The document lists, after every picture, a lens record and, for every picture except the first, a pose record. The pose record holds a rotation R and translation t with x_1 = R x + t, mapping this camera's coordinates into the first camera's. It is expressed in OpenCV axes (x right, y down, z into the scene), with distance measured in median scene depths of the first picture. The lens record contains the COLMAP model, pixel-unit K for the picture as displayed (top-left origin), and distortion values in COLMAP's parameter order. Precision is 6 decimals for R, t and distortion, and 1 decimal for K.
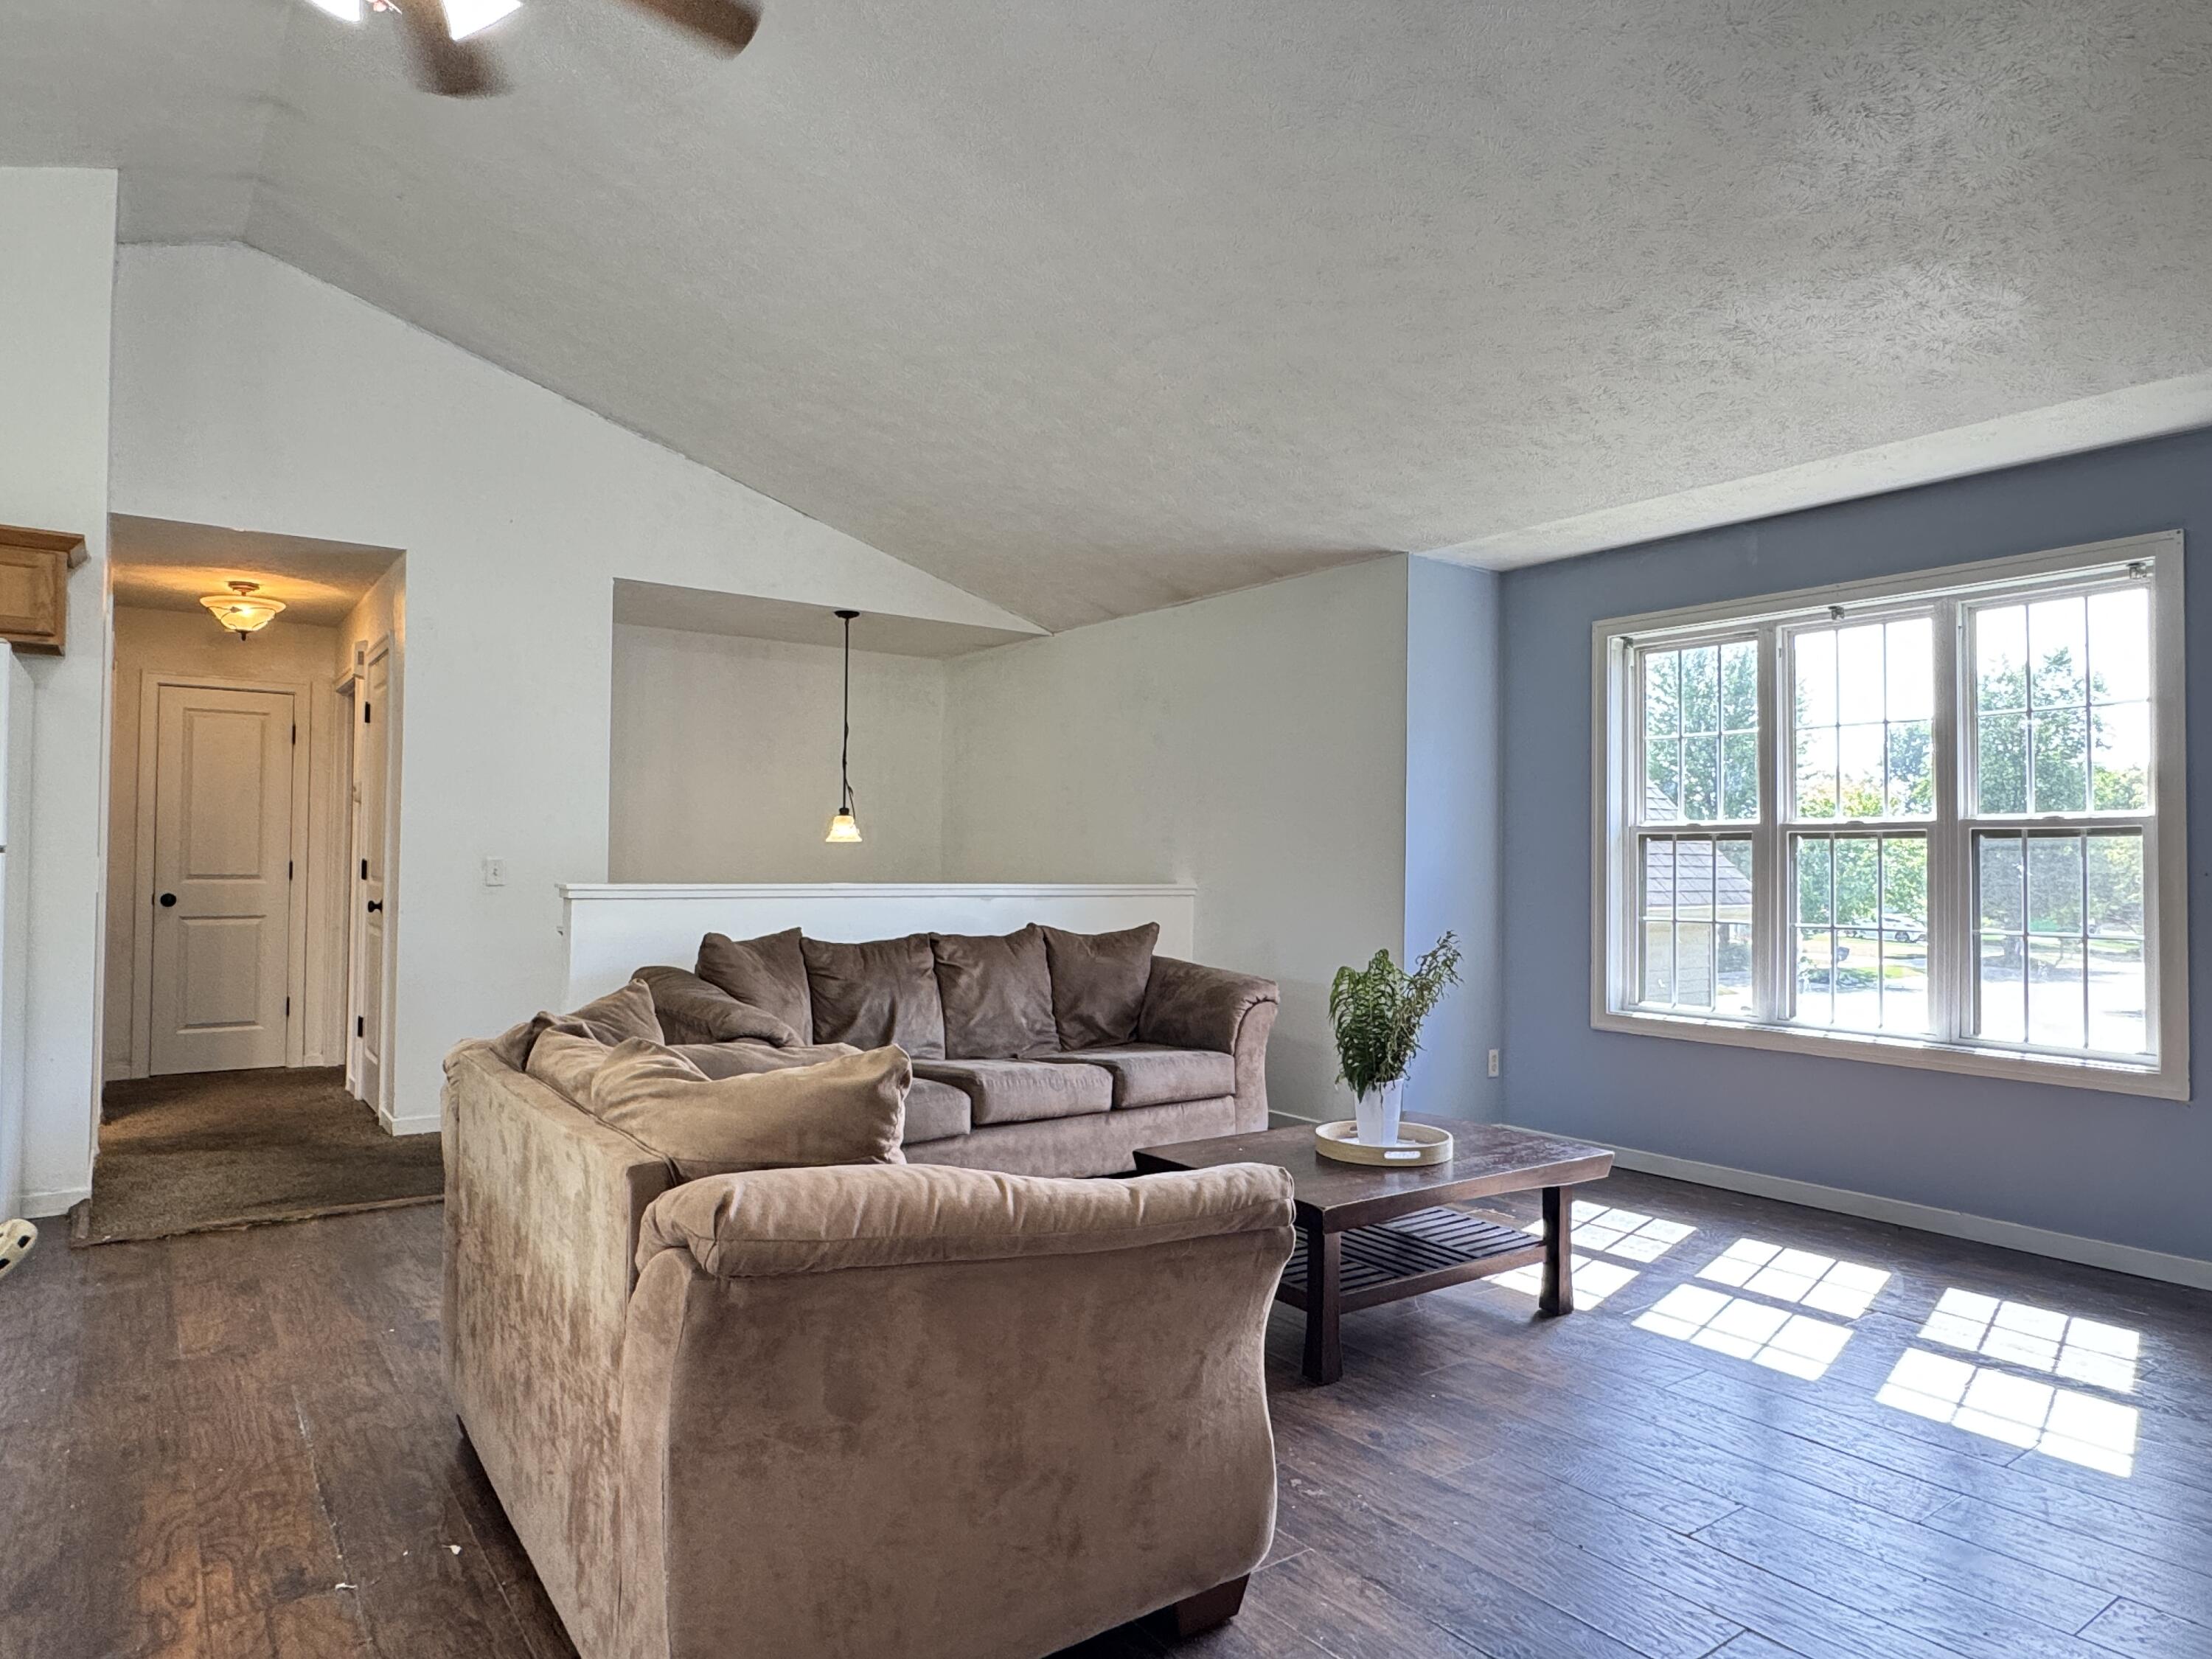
lens RADIAL K [[1340.4, 0, 1096.3], [0, 1340.4, 835.1], [0, 0, 1]] dist [-0.007530, 0.003171]
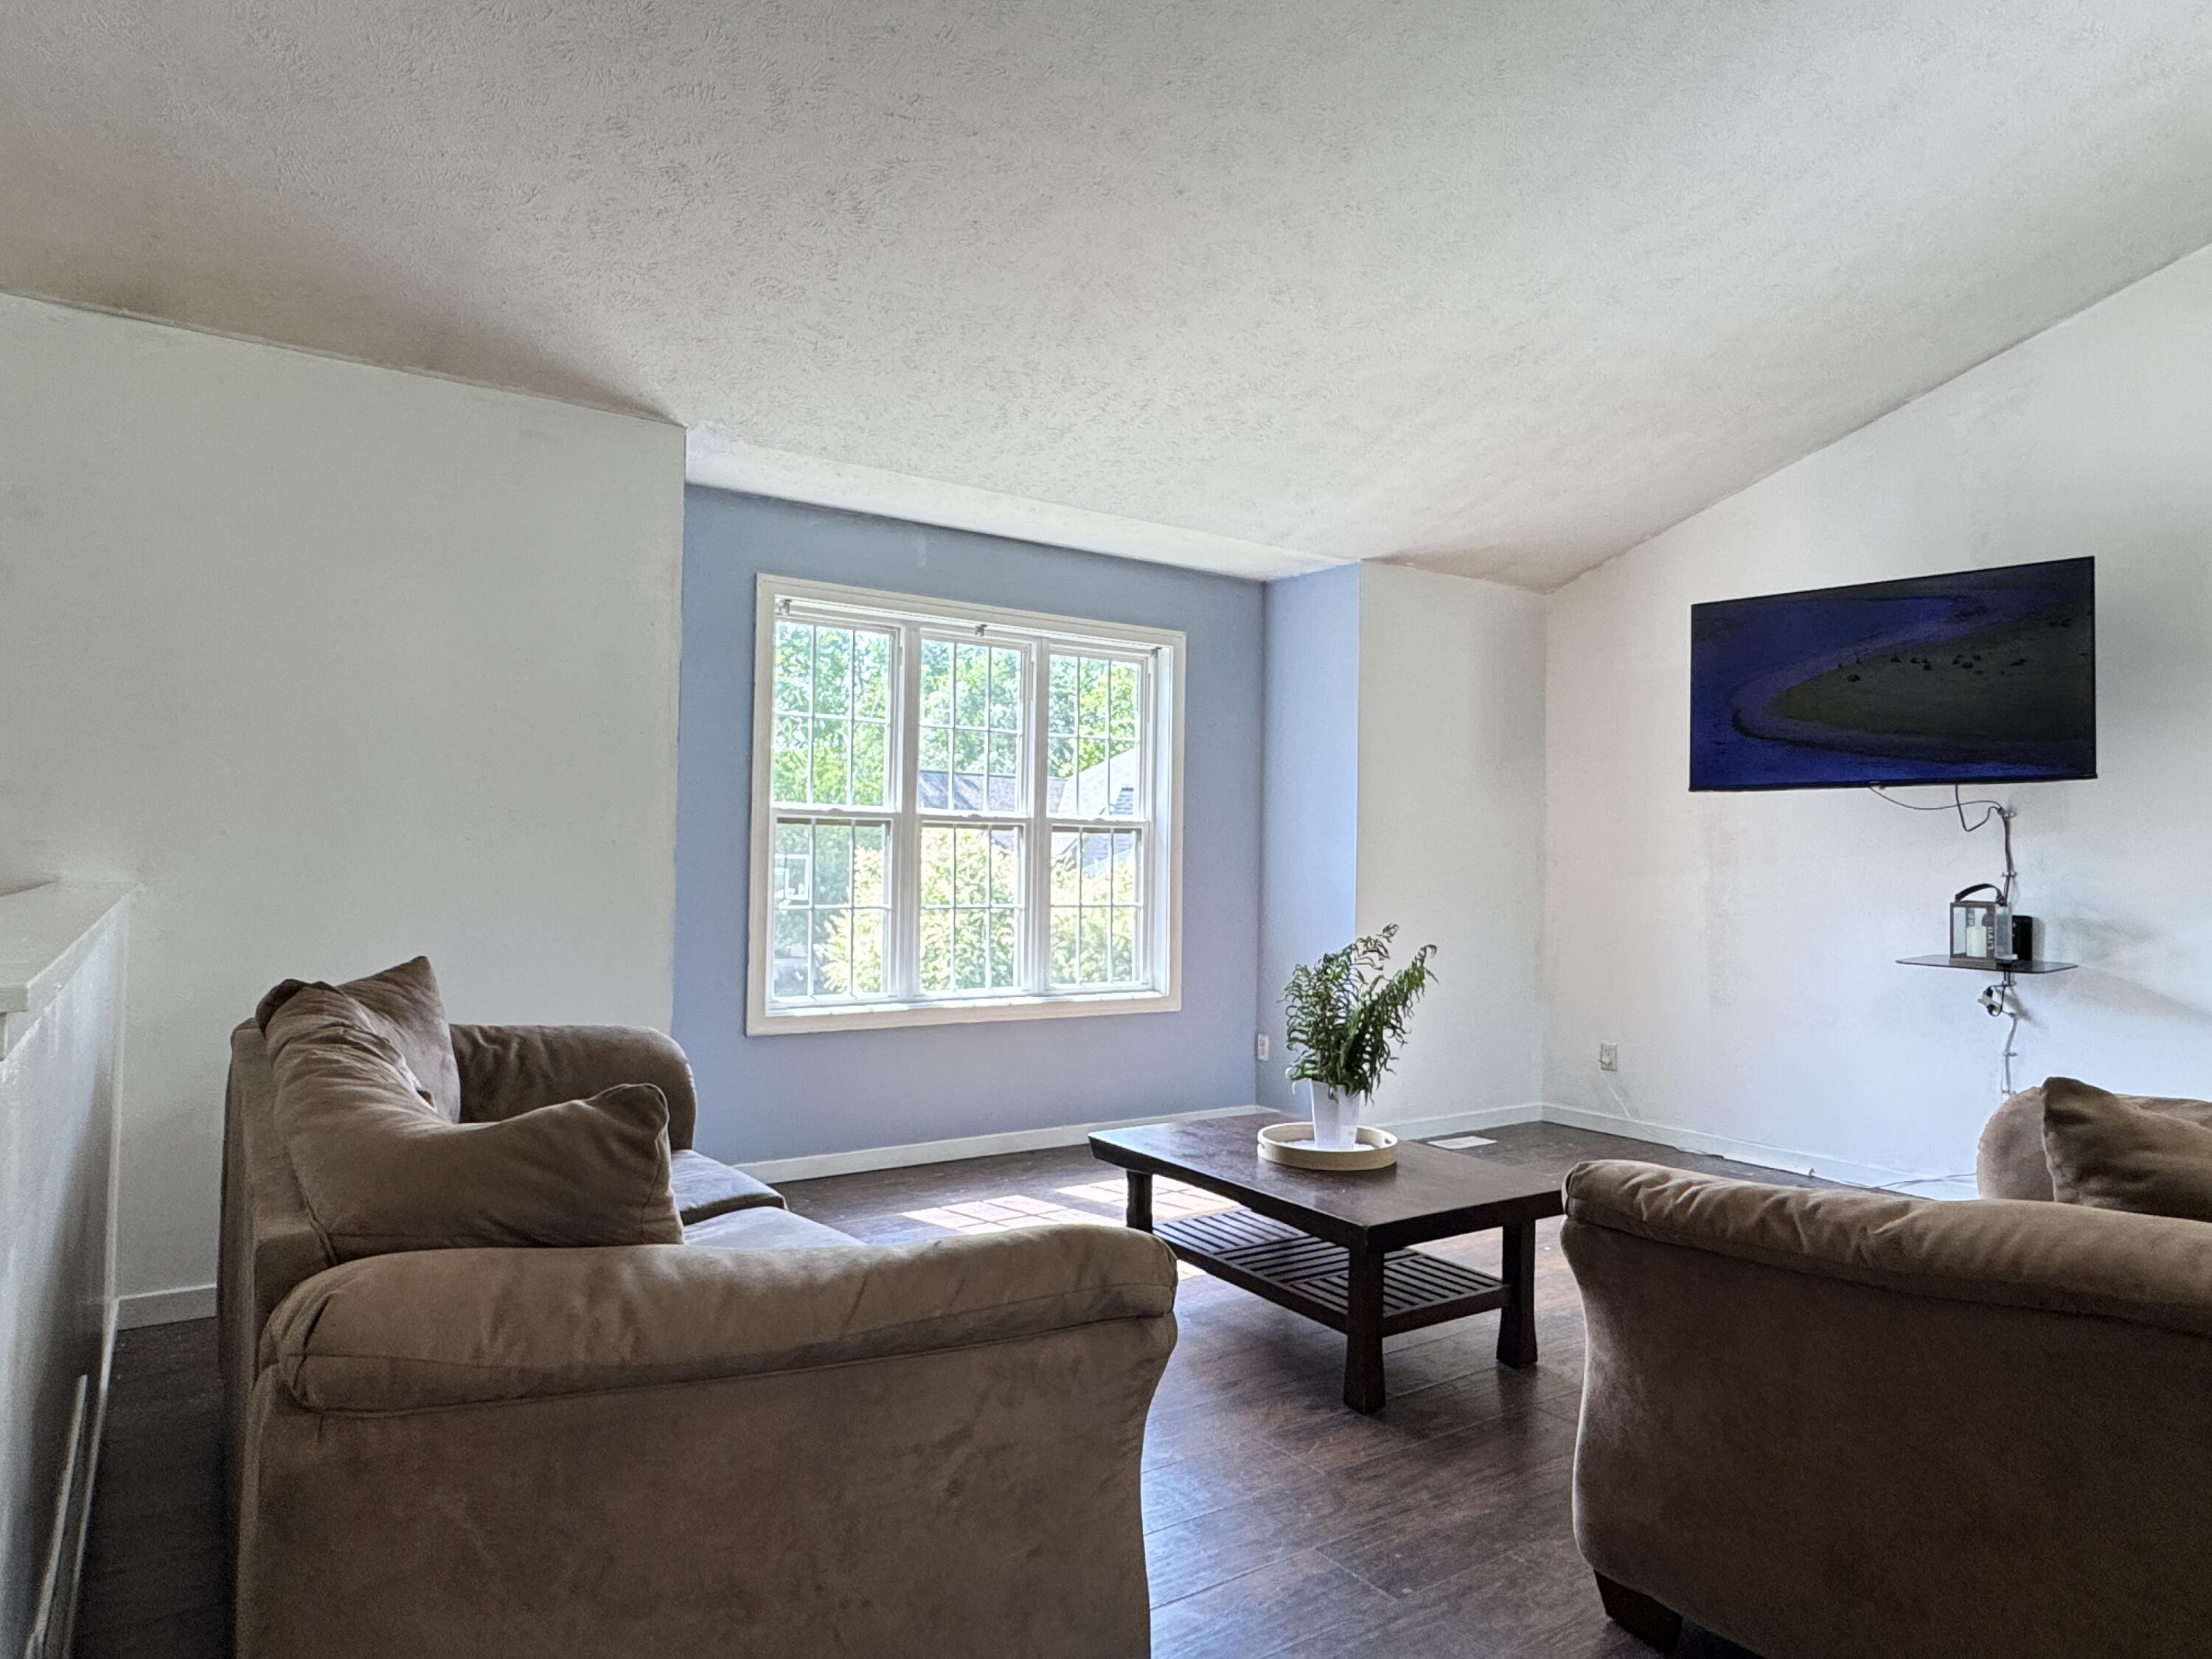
lens RADIAL K [[1340.4, 0, 1104.7], [0, 1340.4, 810.7], [0, 0, 1]] dist [-0.007530, 0.003171]
pose [[0.019033, 0.030865, 0.999342, -0.524220], [-0.040457, 0.998729, -0.030075, 0.015513], [-0.999000, -0.039858, 0.020258, 0.785340]]
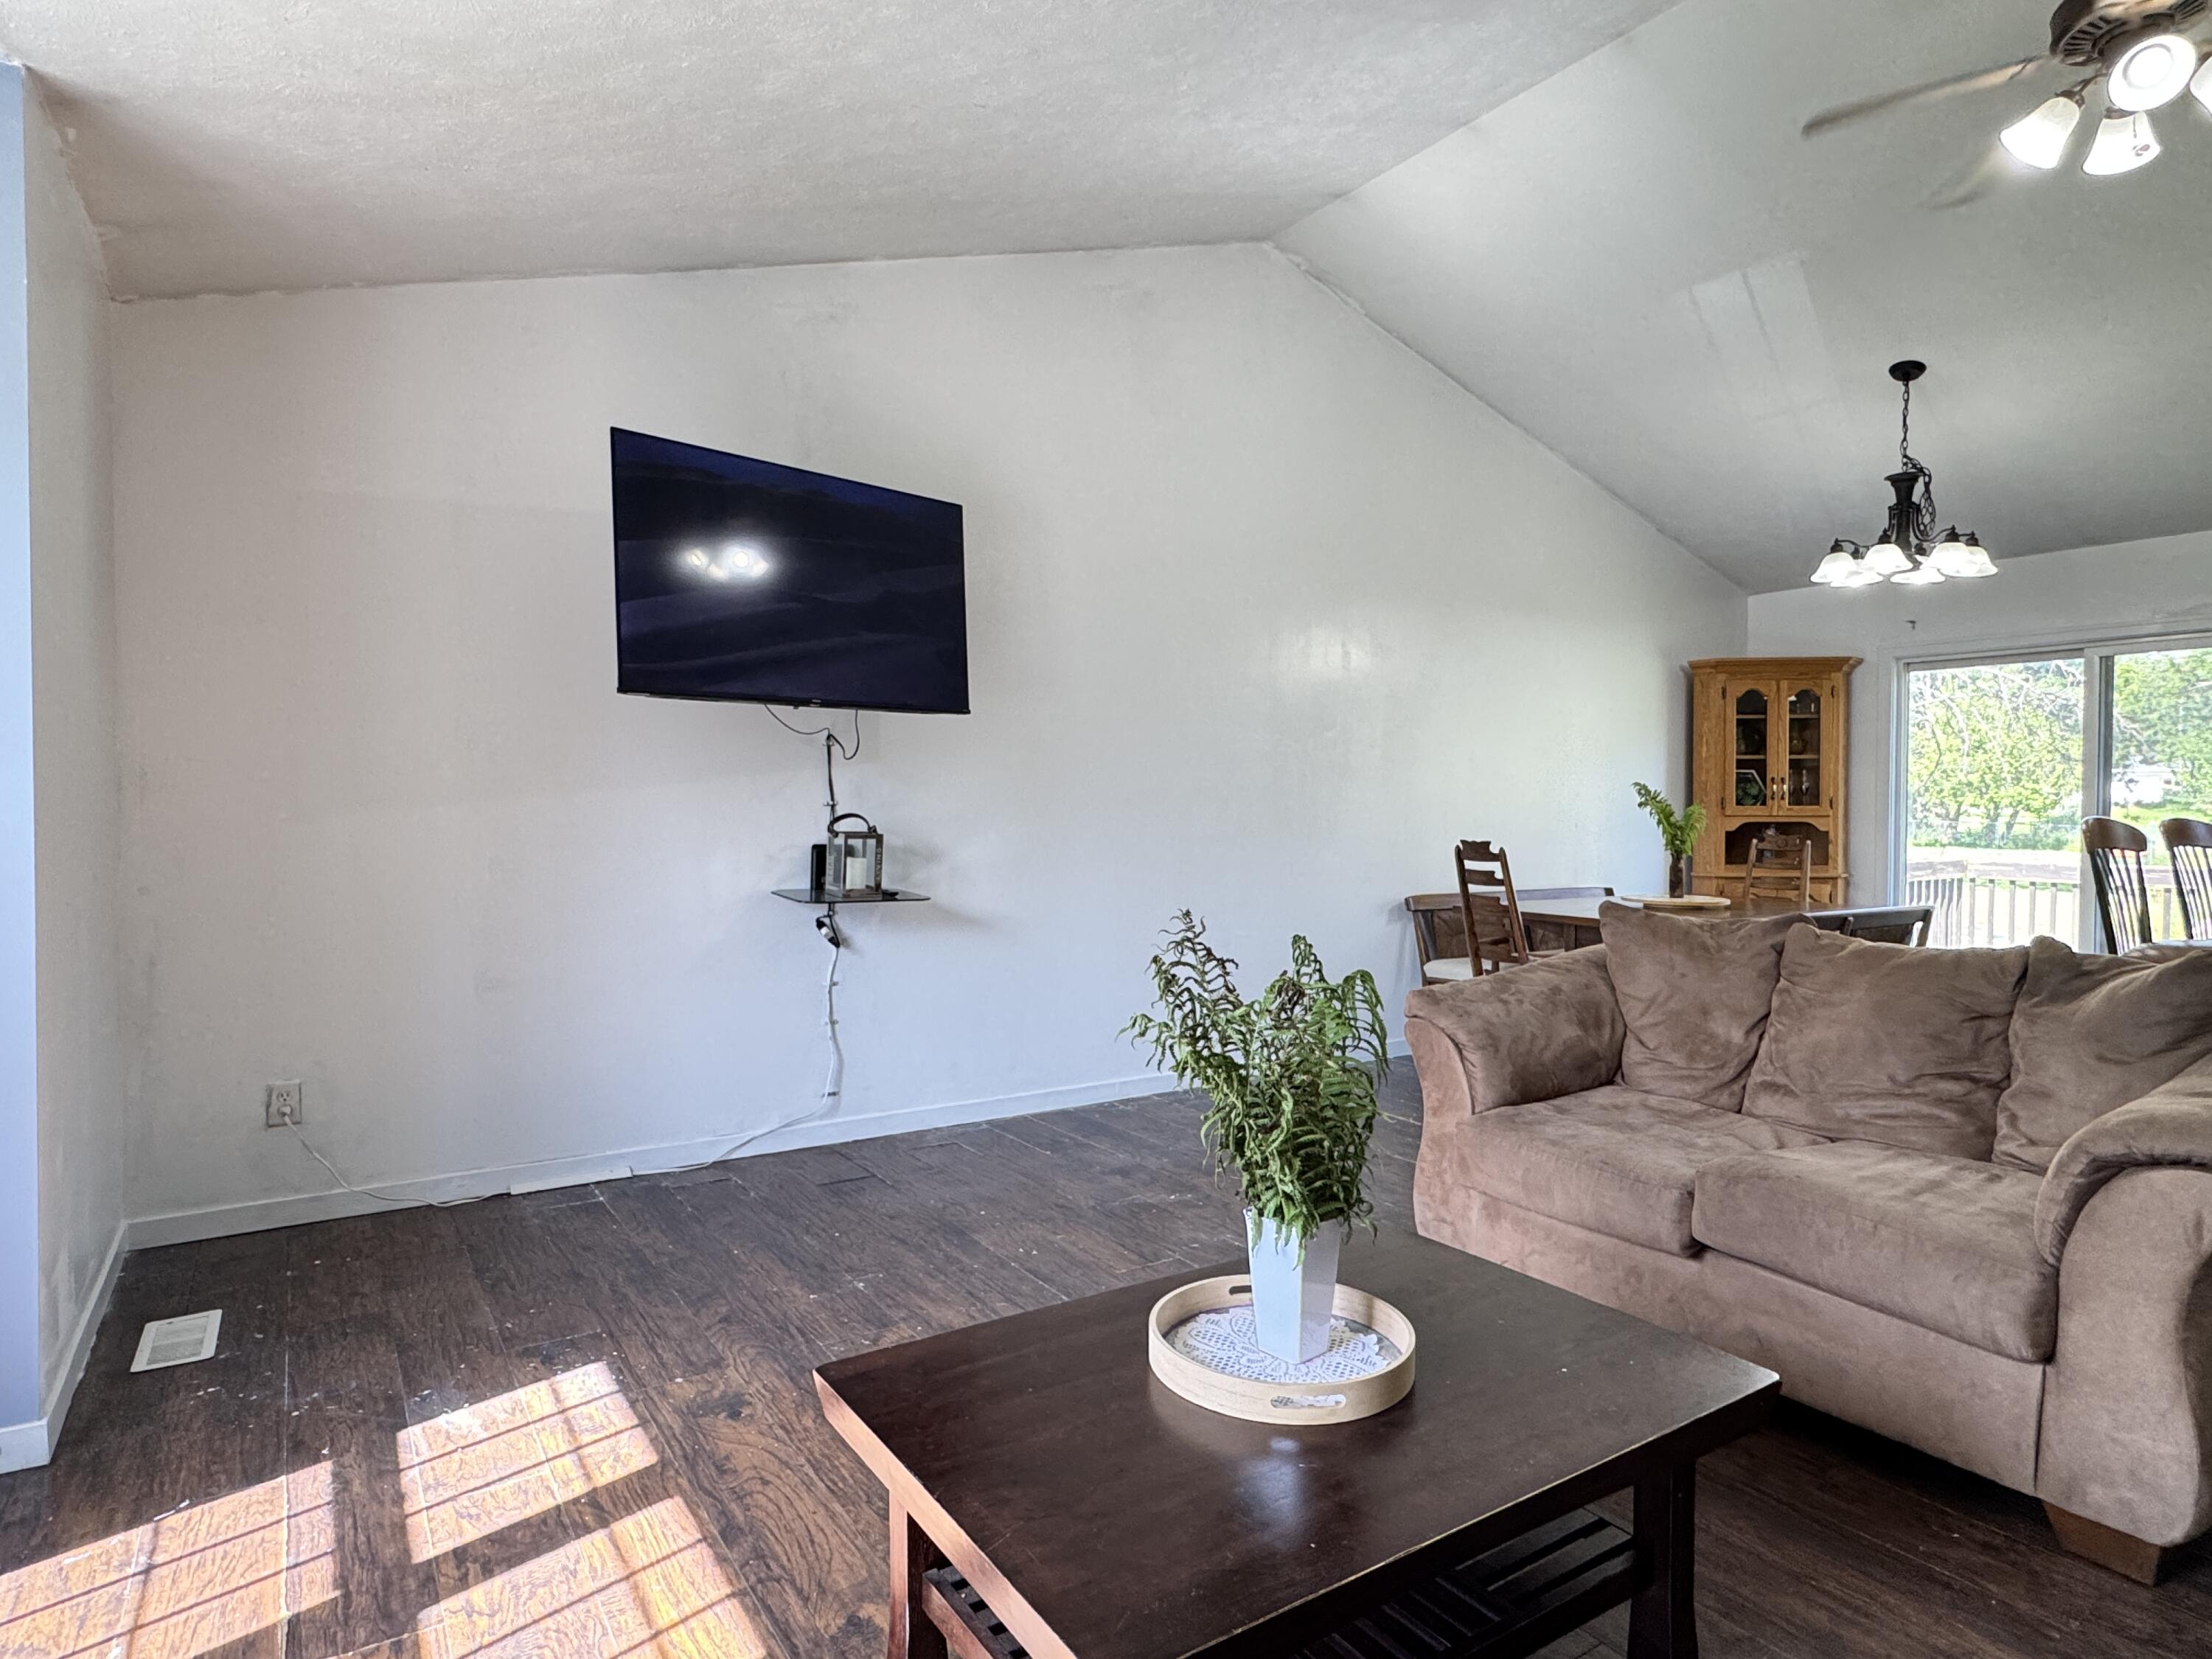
lens RADIAL K [[1226.5, 0, 1098.6], [0, 1226.5, 832.6], [0, 0, 1]] dist [-0.003140, 0.000277]
pose [[-0.998831, -0.014683, 0.046057, 0.182915], [-0.014752, 0.999891, -0.001161, 0.024398], [-0.046035, -0.001839, -0.998938, 1.001893]]
